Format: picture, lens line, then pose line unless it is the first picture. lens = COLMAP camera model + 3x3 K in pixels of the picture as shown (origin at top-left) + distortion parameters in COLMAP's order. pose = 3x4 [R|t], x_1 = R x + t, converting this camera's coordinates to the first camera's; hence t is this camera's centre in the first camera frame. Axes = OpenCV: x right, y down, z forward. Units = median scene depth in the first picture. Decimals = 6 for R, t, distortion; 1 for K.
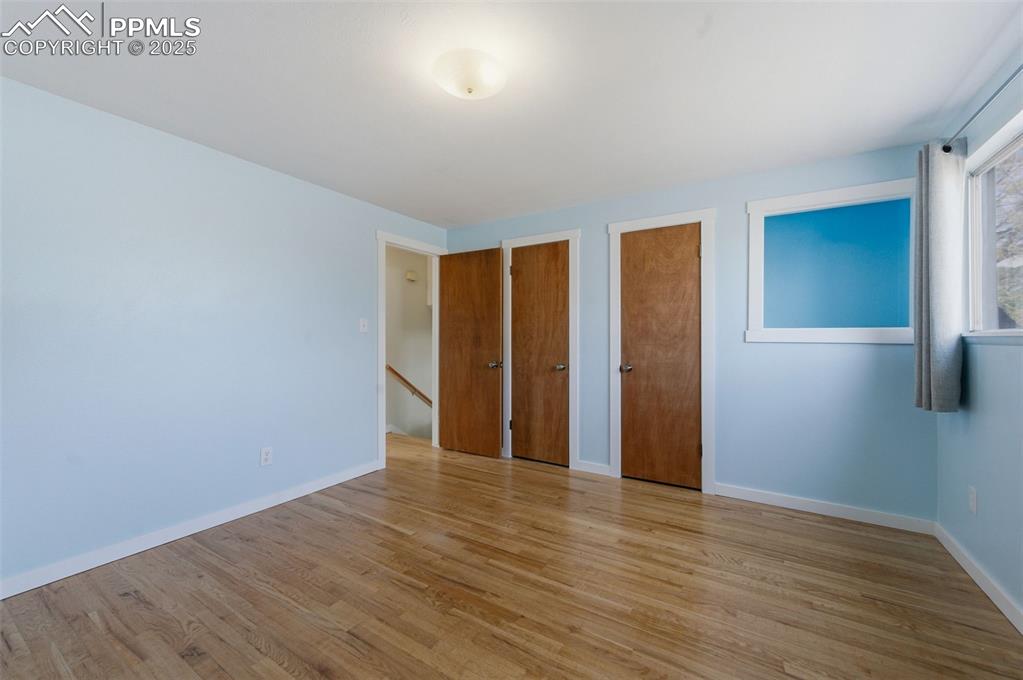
lens RADIAL K [[403.5, 0, 511.5], [0, 403.5, 340.0], [0, 0, 1]] dist [0.001240, -0.000205]
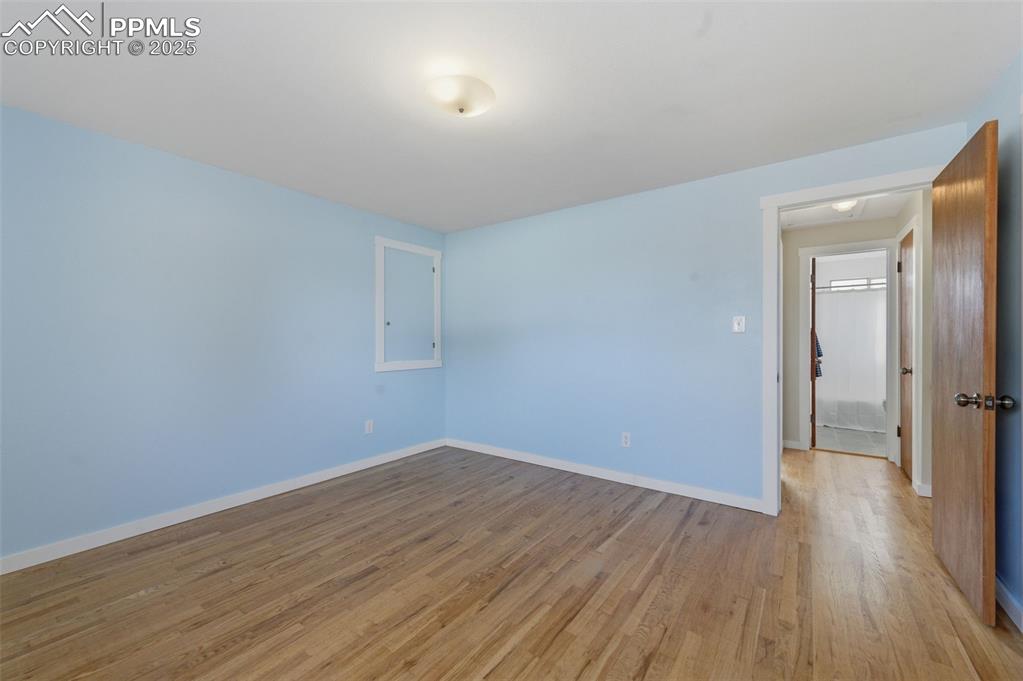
lens RADIAL K [[403.5, 0, 511.5], [0, 403.5, 340.5], [0, 0, 1]] dist [0.001240, -0.000205]
pose [[-0.073165, 0.000548, -0.997320, 0.780198], [-0.004156, 0.999991, 0.000854, -0.003541], [0.997311, 0.004208, -0.073162, 0.975997]]
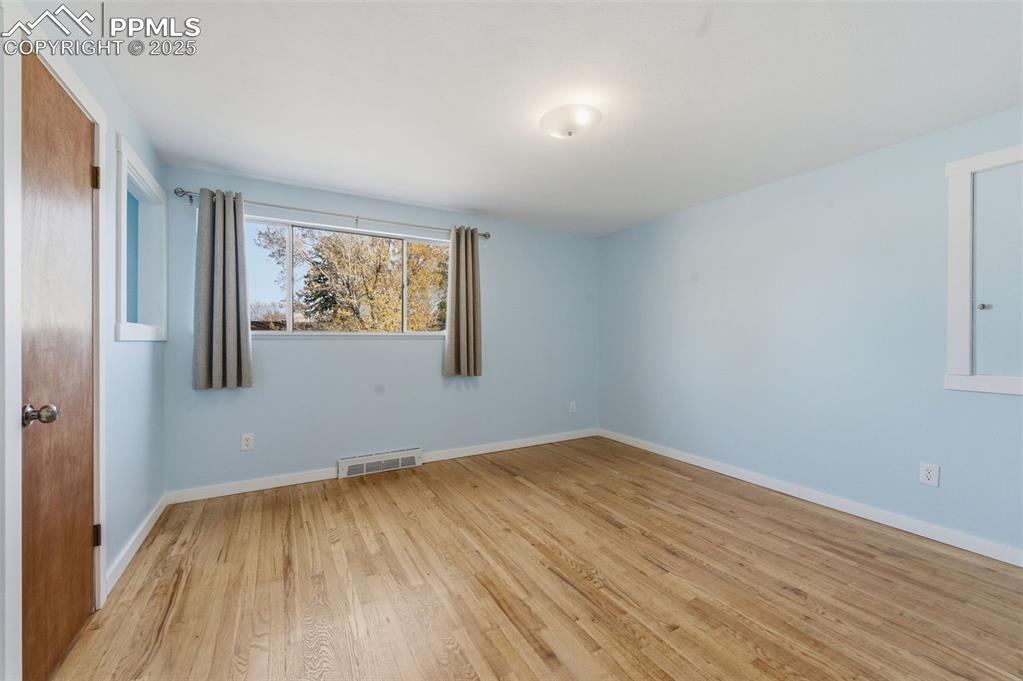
lens RADIAL K [[403.5, 0, 511.5], [0, 403.5, 340.5], [0, 0, 1]] dist [0.001240, -0.000205]
pose [[-0.879505, -0.004822, 0.475865, -0.428828], [0.001057, 0.999926, 0.012086, -0.005150], [-0.475889, 0.011132, -0.879435, 1.742912]]
